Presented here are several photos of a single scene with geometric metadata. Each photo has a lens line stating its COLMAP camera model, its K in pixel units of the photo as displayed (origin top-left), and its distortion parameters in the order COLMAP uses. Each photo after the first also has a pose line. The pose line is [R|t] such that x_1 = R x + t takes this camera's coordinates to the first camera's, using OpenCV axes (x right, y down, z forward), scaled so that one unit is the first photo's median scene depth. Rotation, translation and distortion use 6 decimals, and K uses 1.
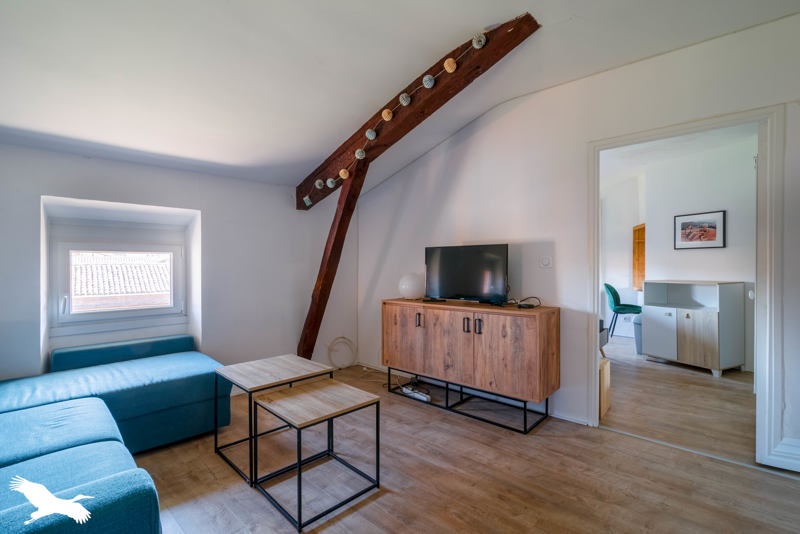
lens RADIAL K [[364.4, 0, 400.5], [0, 364.4, 268.4], [0, 0, 1]] dist [-0.000182, 0.000306]
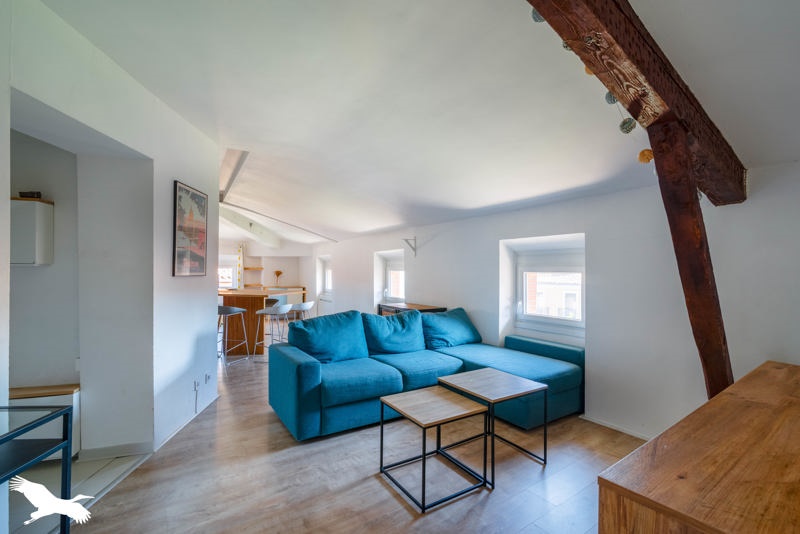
lens RADIAL K [[364.4, 0, 400.6], [0, 364.4, 268.5], [0, 0, 1]] dist [-0.000182, 0.000306]
pose [[-0.222531, -0.002509, -0.974922, 0.712274], [-0.011026, 0.999939, -0.000057, -0.060906], [0.974863, 0.010737, -0.222545, 0.868962]]
